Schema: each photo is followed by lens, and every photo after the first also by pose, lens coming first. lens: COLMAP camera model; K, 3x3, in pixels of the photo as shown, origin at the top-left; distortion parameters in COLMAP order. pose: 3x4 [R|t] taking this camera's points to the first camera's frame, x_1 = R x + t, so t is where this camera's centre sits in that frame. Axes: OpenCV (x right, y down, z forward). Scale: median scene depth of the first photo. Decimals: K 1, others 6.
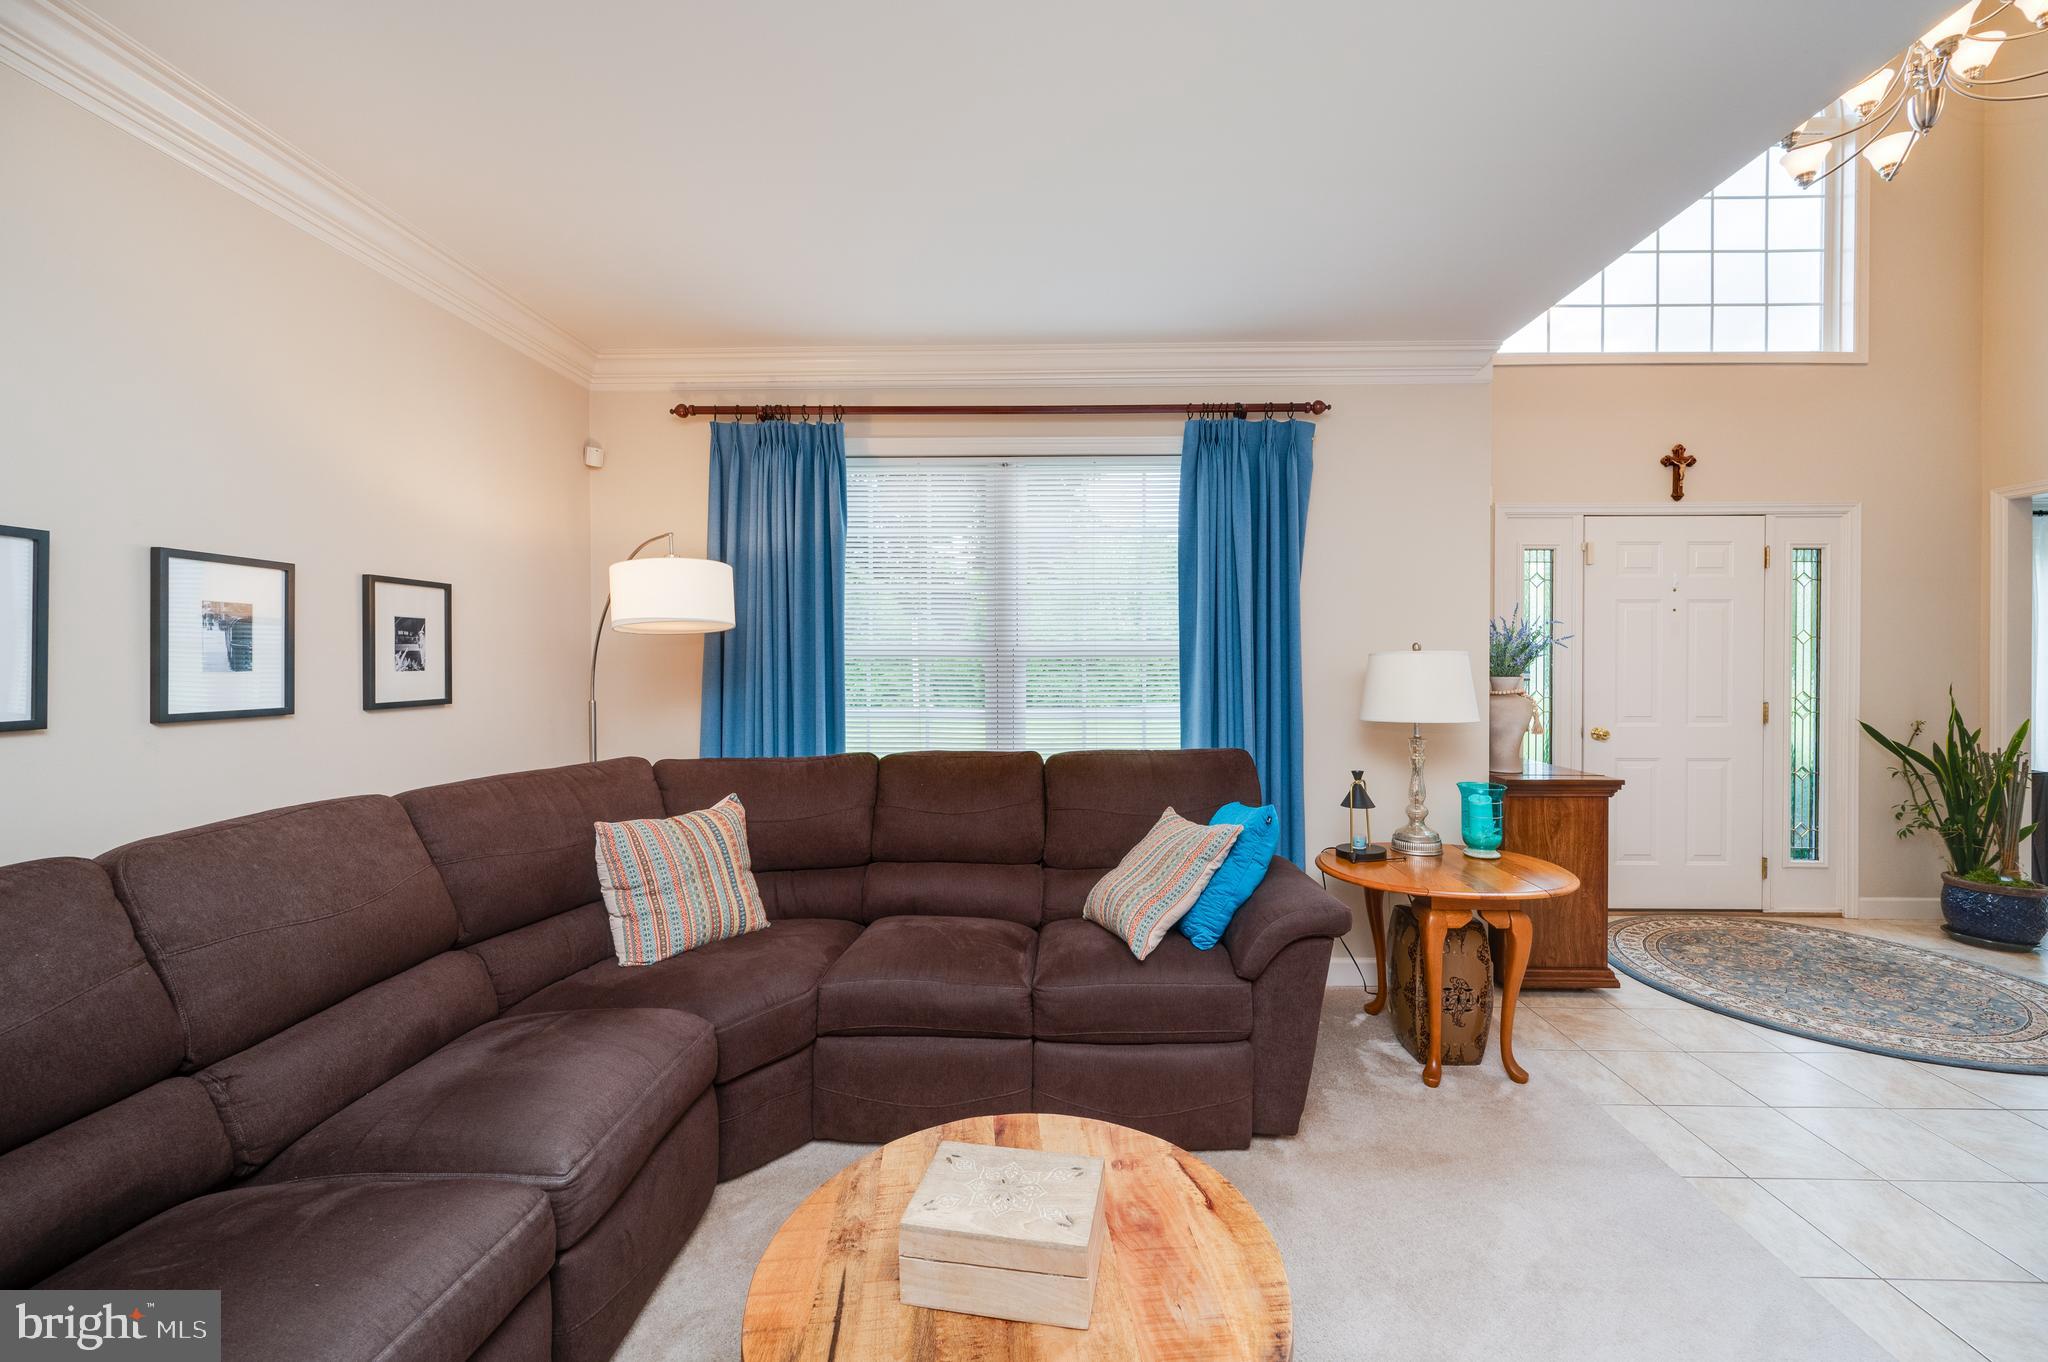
lens RADIAL K [[812.3, 0, 1058.4], [0, 812.3, 667.9], [0, 0, 1]] dist [-0.003125, -0.000262]
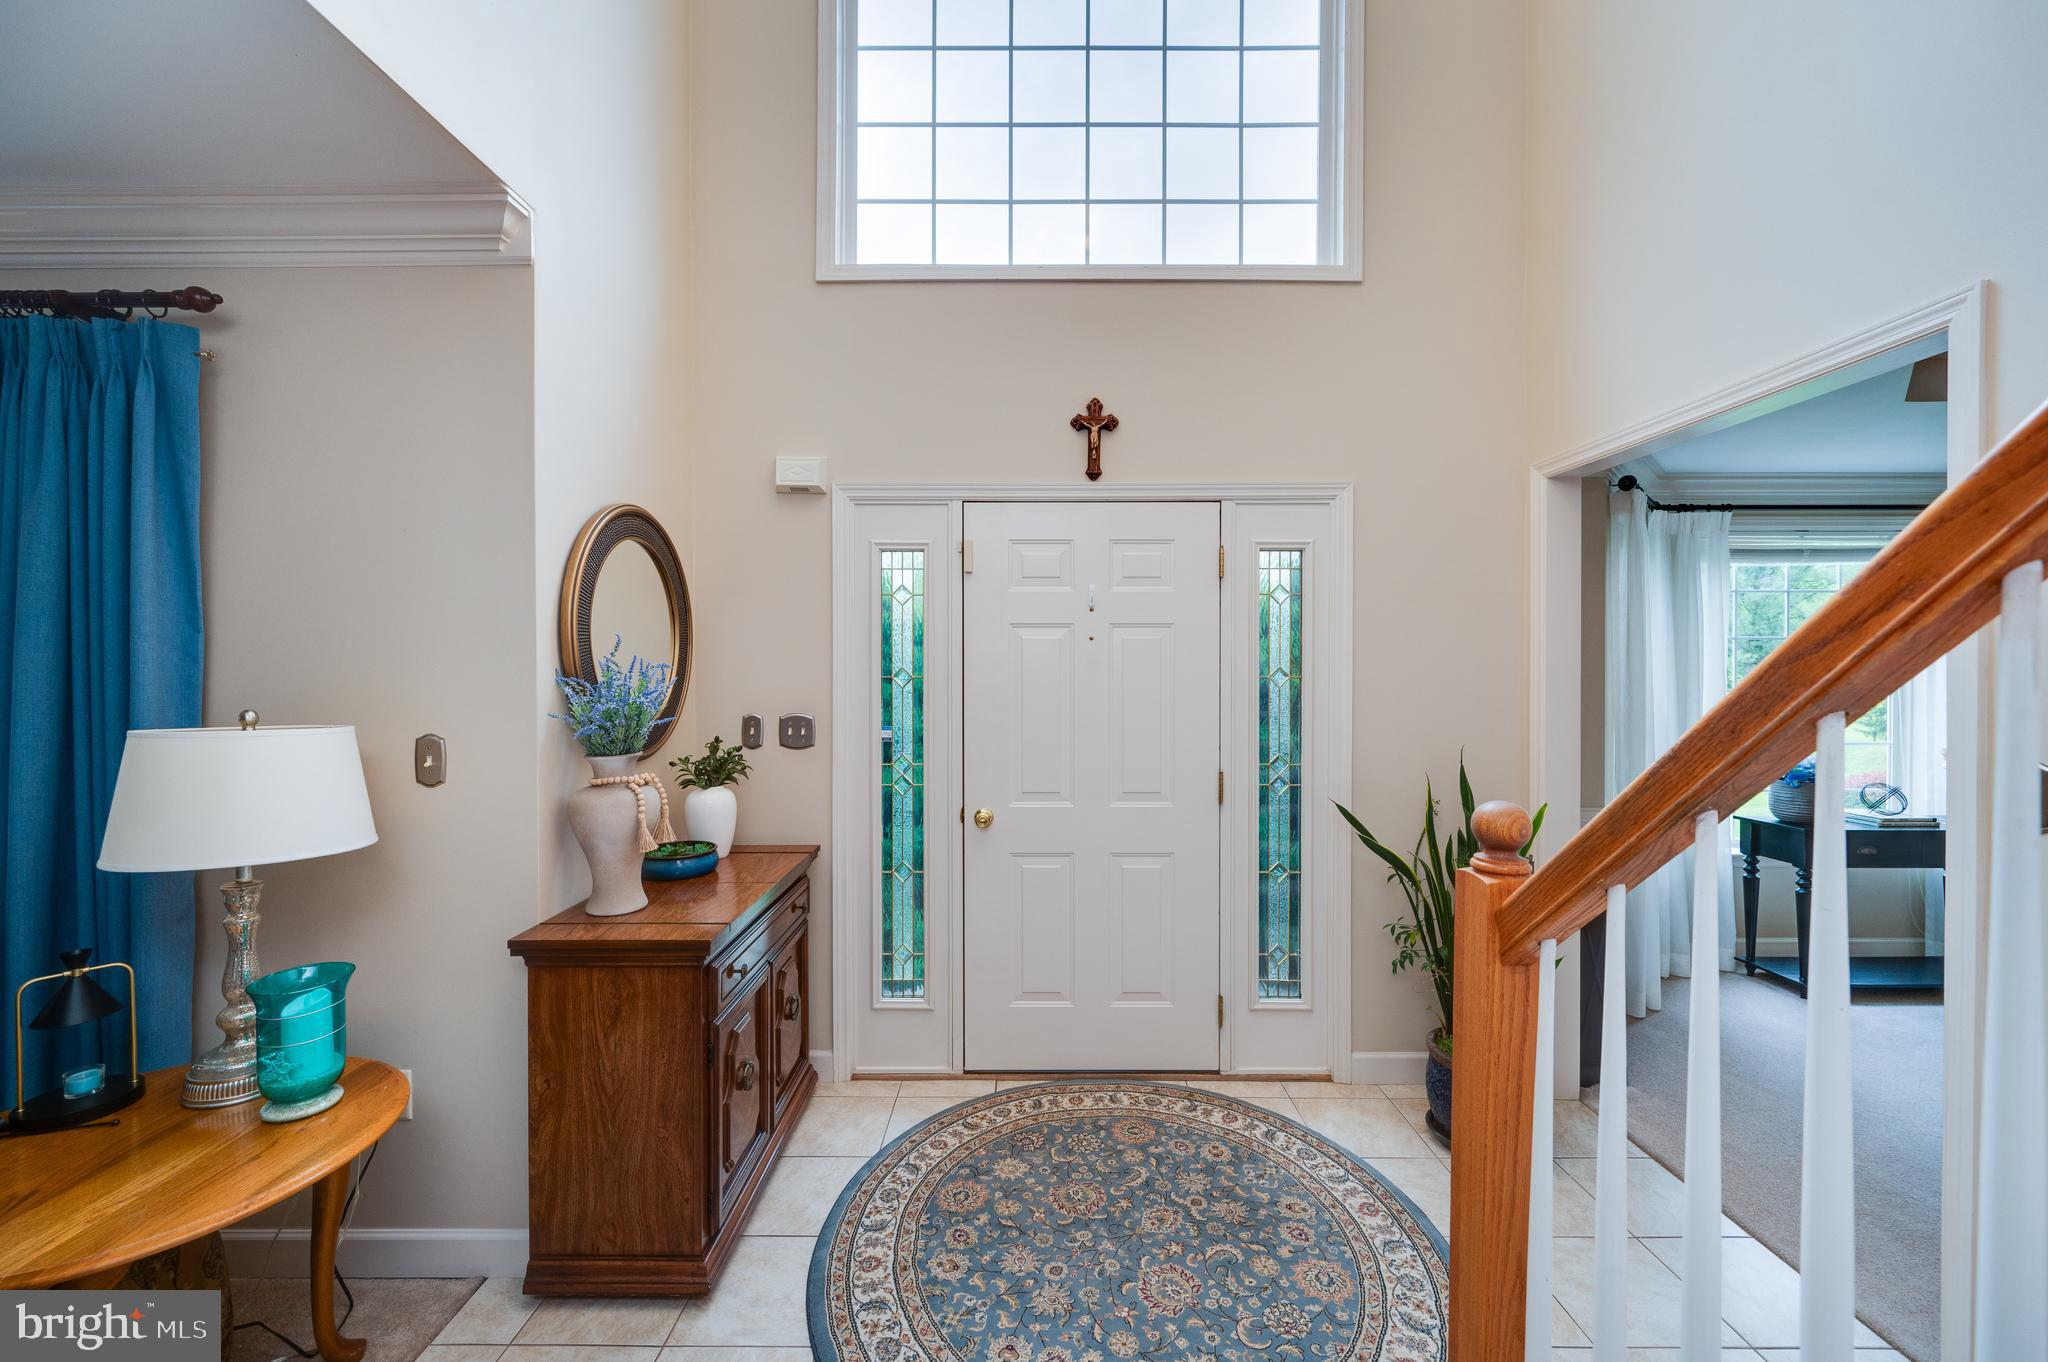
lens RADIAL K [[812.3, 0, 1058.4], [0, 812.3, 667.9], [0, 0, 1]] dist [-0.003125, -0.000262]
pose [[0.999438, 0.002100, 0.033447, 0.711678], [-0.001959, 0.999989, -0.004246, -0.043408], [-0.033455, 0.004178, 0.999431, 0.311332]]
